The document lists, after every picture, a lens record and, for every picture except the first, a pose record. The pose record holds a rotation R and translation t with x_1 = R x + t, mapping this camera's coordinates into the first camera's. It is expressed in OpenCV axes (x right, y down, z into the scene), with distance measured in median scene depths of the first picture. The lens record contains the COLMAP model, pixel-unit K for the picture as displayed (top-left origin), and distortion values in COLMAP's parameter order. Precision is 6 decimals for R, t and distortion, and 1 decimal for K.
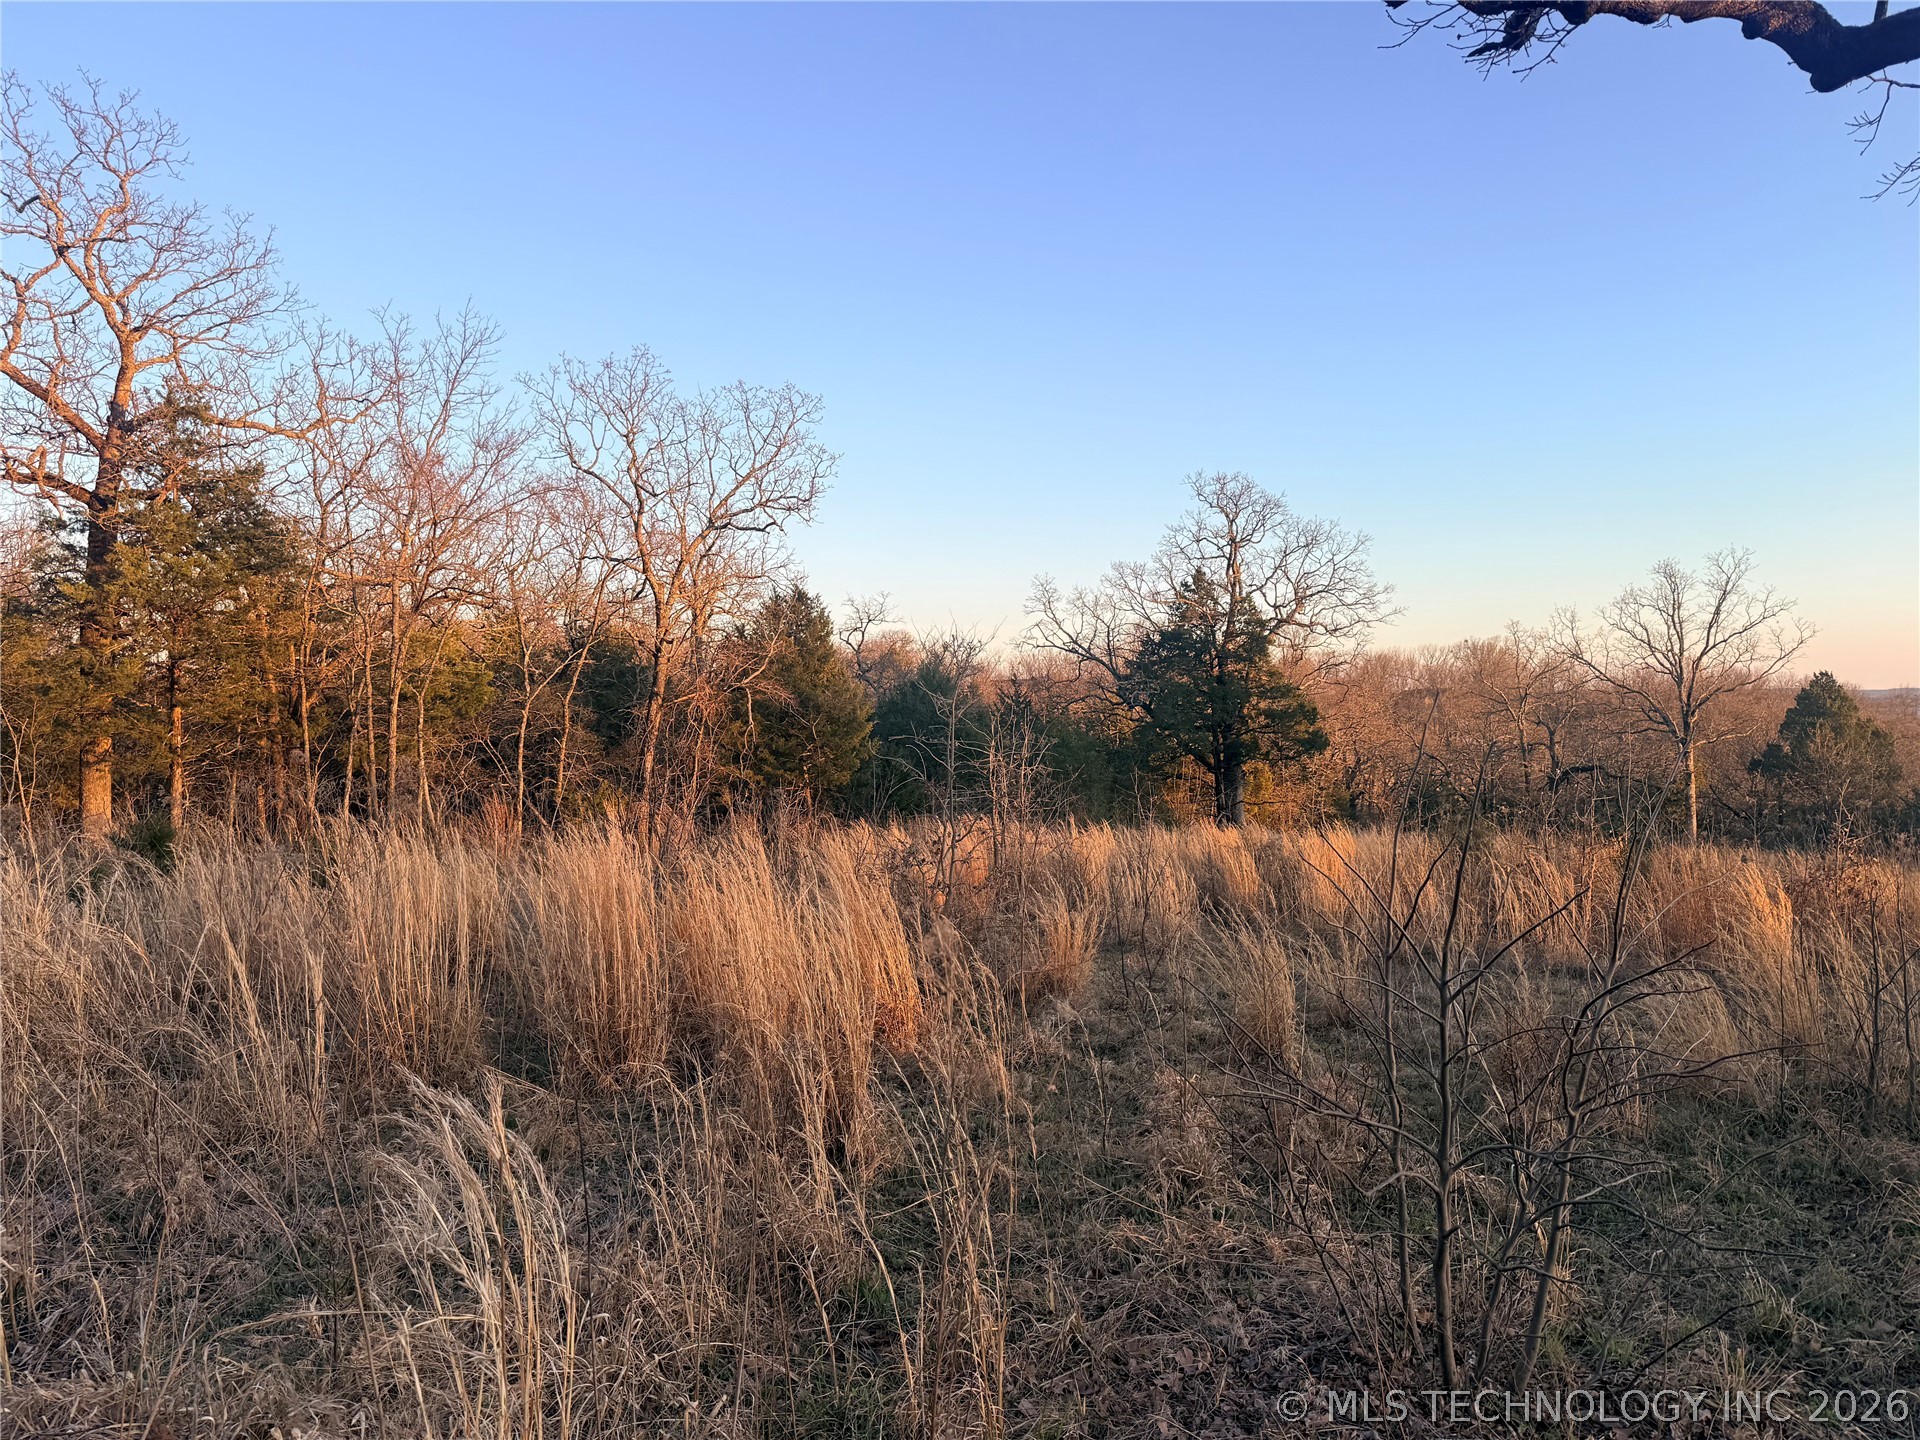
lens RADIAL K [[1321.2, 0, 960.0], [0, 1321.2, 720.0], [0, 0, 1]] dist [0.117470, -0.179429]
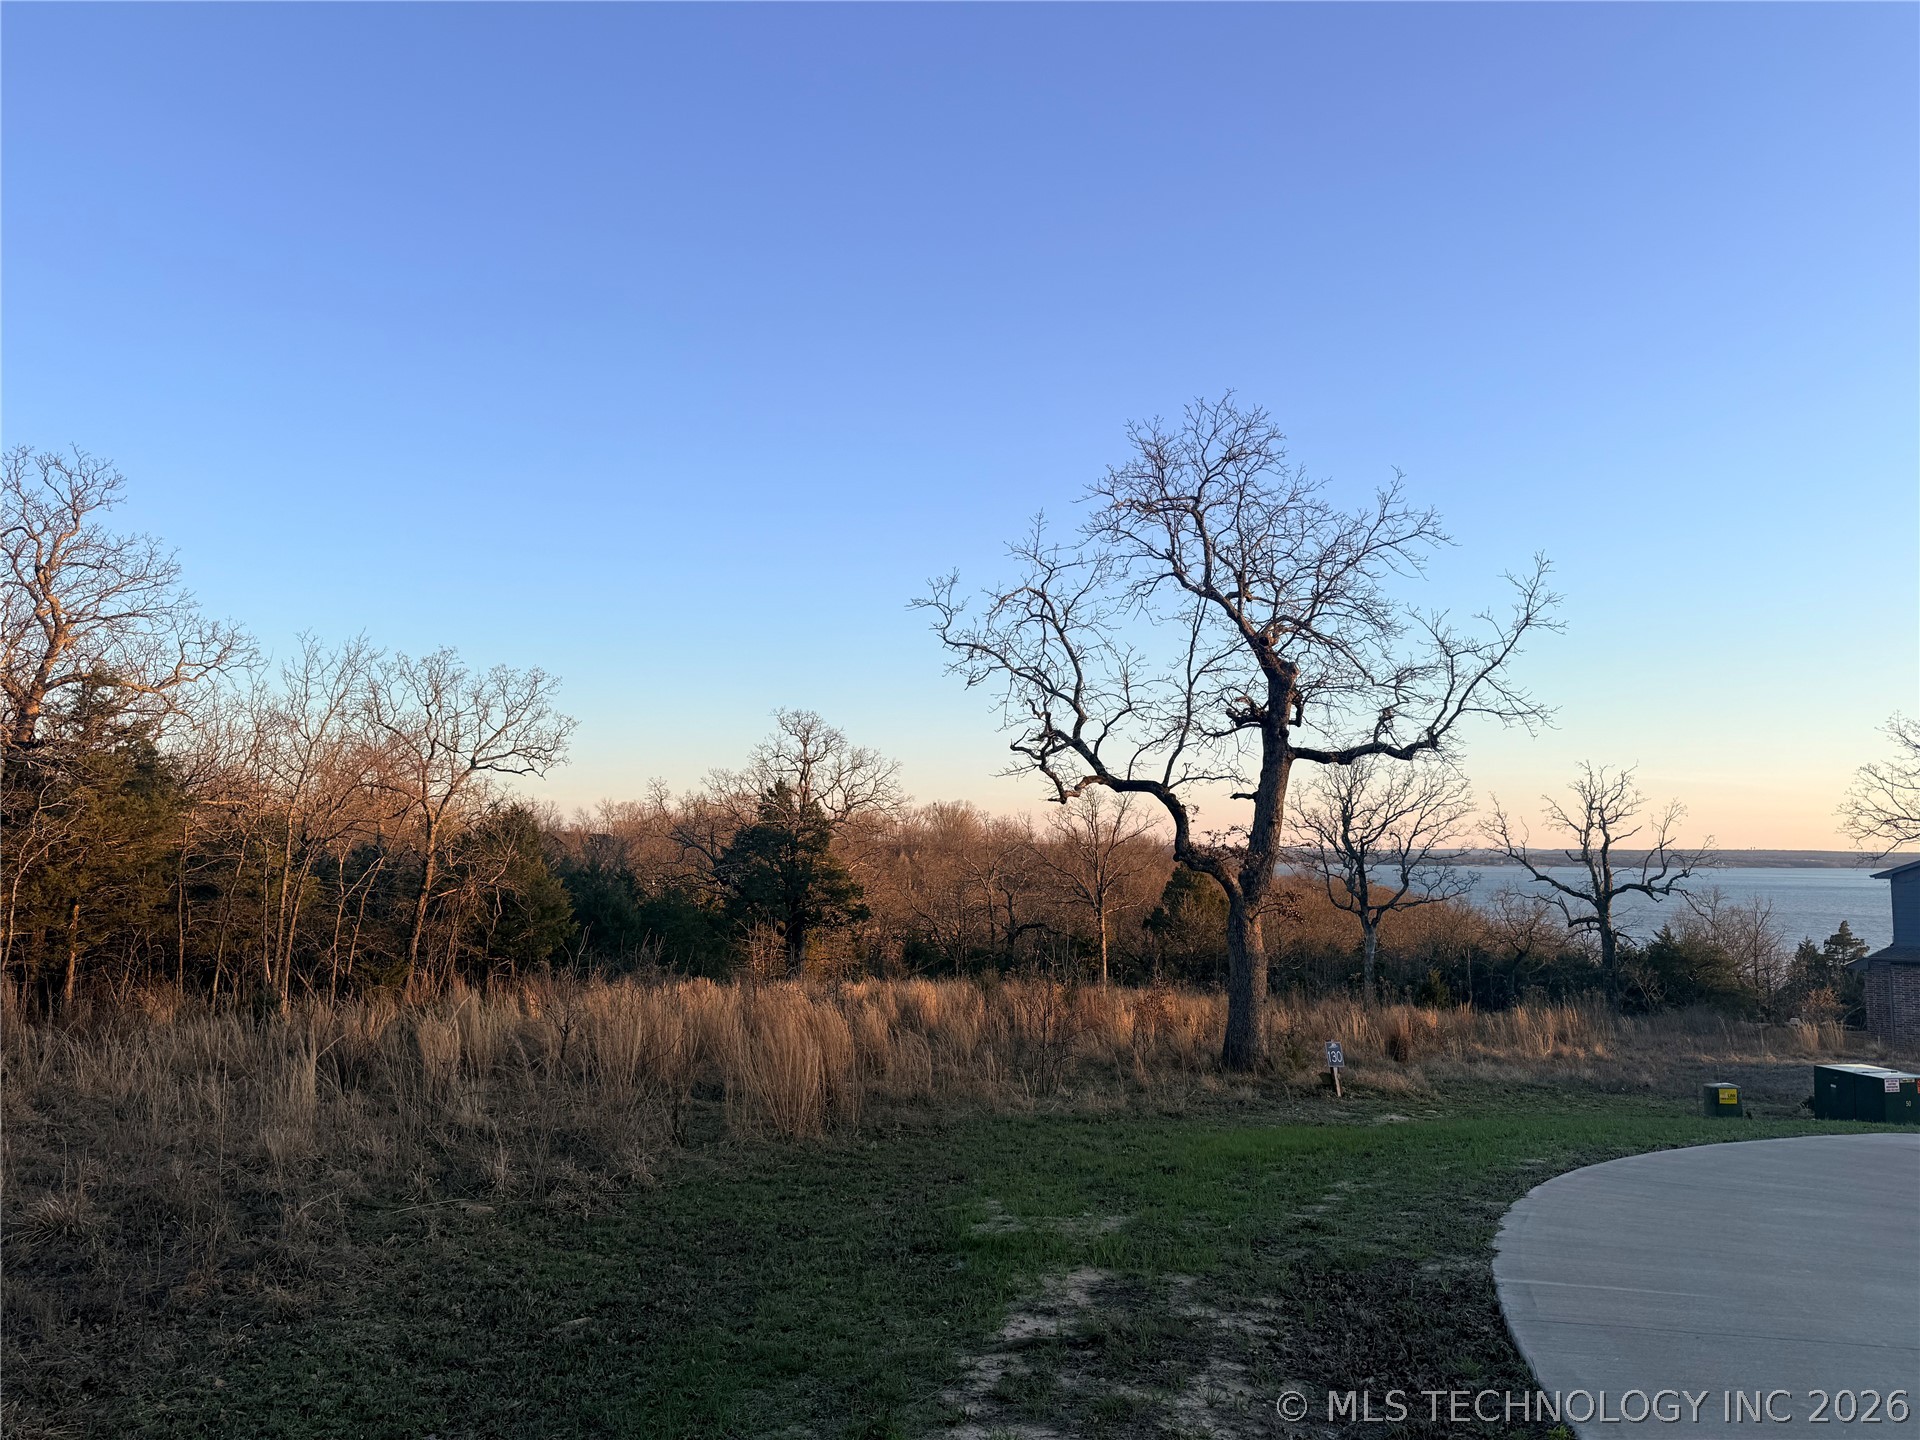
lens RADIAL K [[1320.5, 0, 965.2], [0, 1320.5, 722.0], [0, 0, 1]] dist [0.118953, -0.181913]
pose [[0.924955, 0.055985, 0.375930, -0.149871], [-0.015358, 0.993789, -0.110212, -0.028719], [-0.379765, 0.096167, 0.920071, -0.292434]]
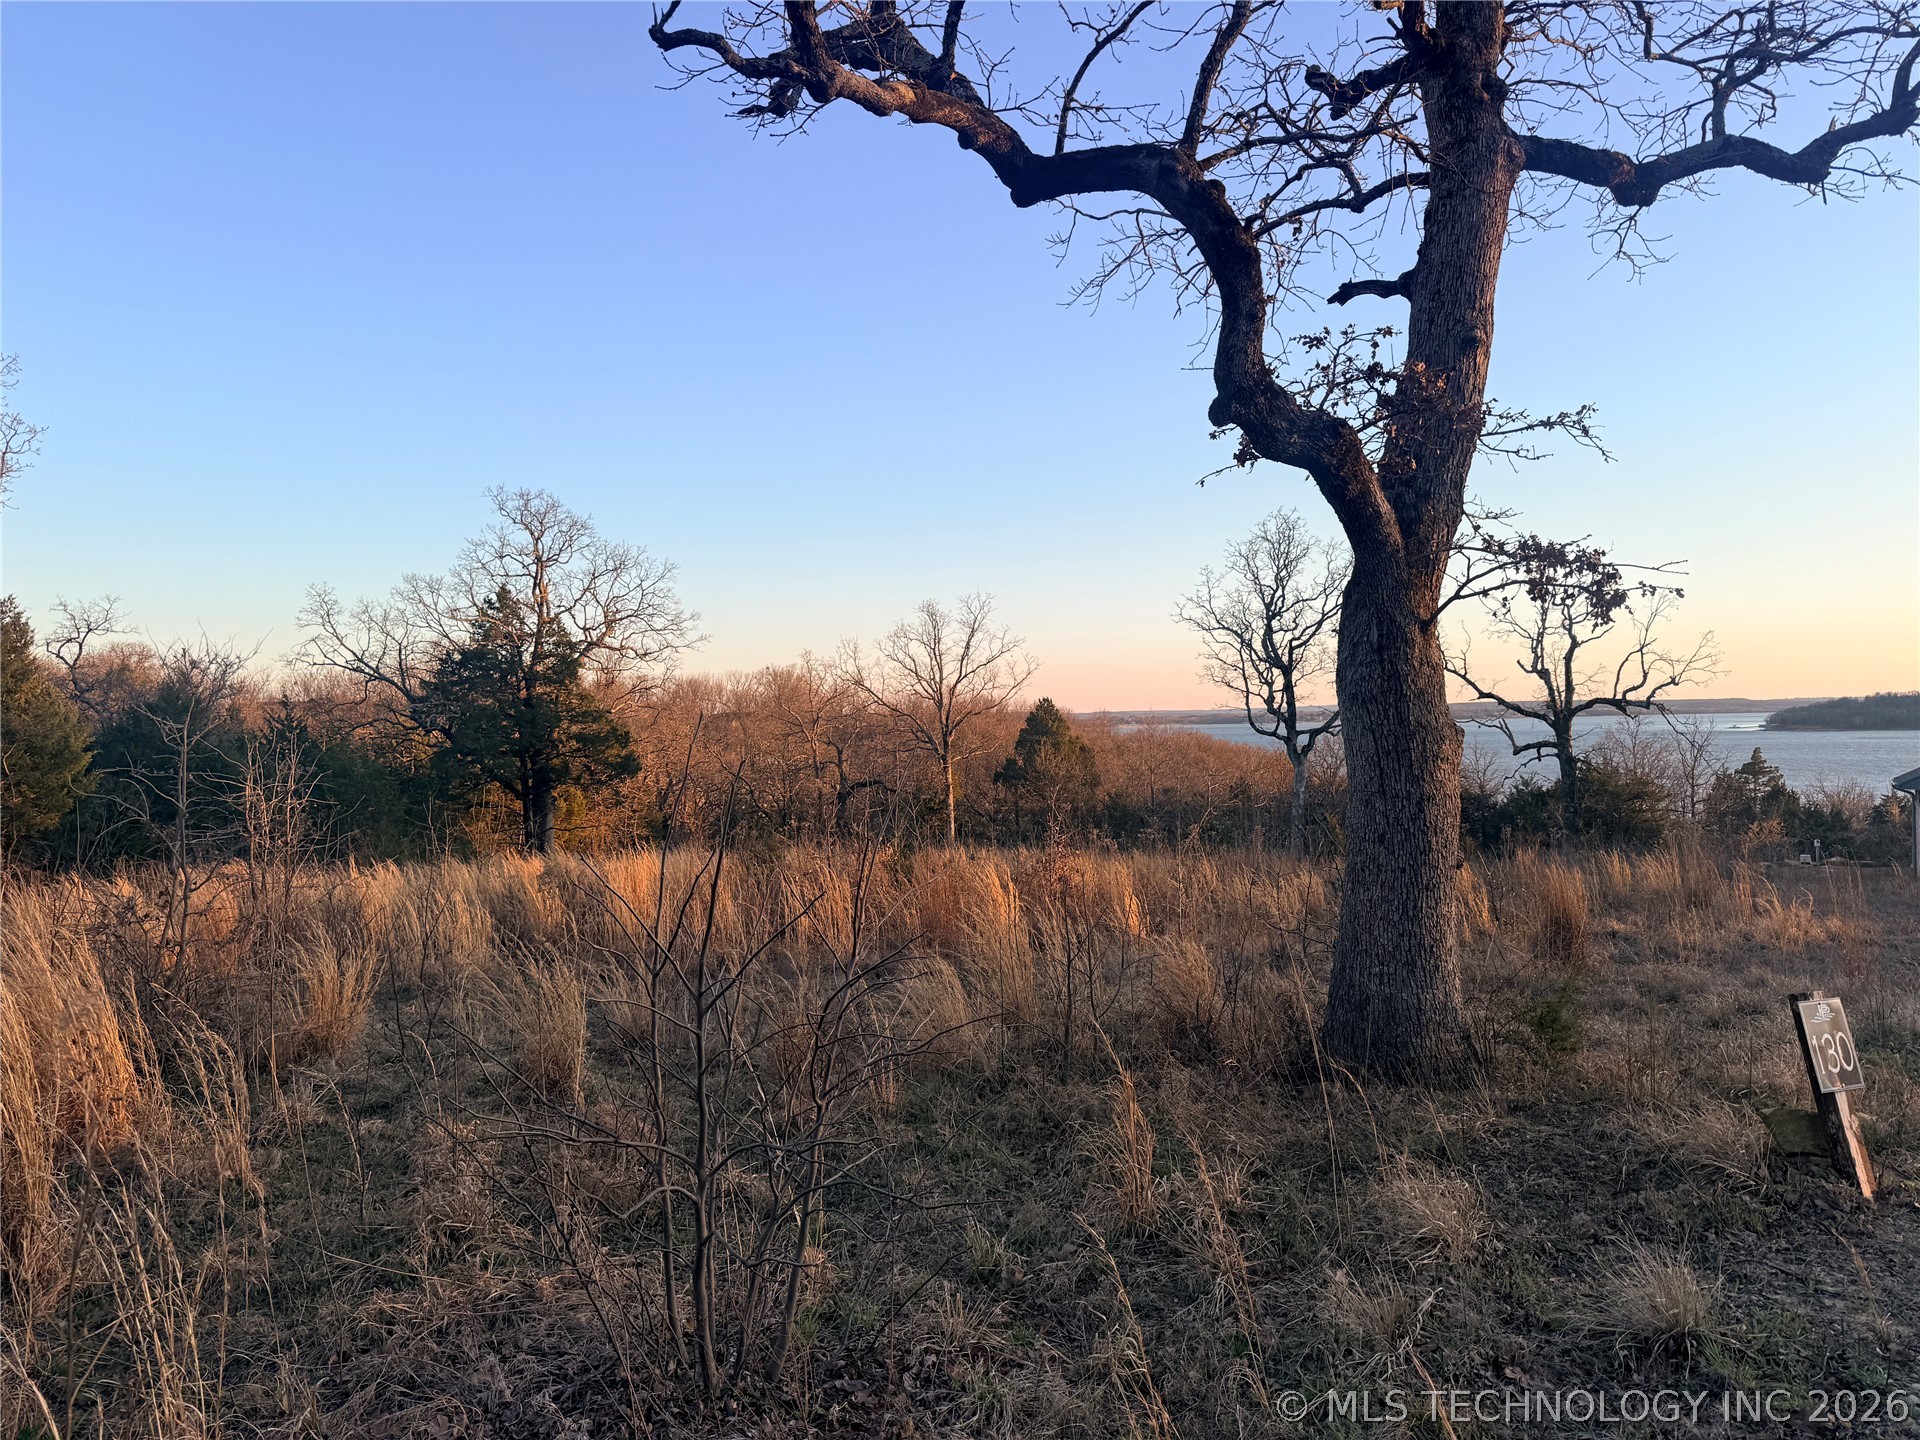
lens RADIAL K [[1321.2, 0, 960.0], [0, 1321.2, 720.0], [0, 0, 1]] dist [0.117470, -0.179429]
pose [[0.875643, -0.003727, 0.482944, 0.002743], [0.012245, 0.999820, -0.014486, 0.000138], [-0.482803, 0.018598, 0.875531, -0.000193]]
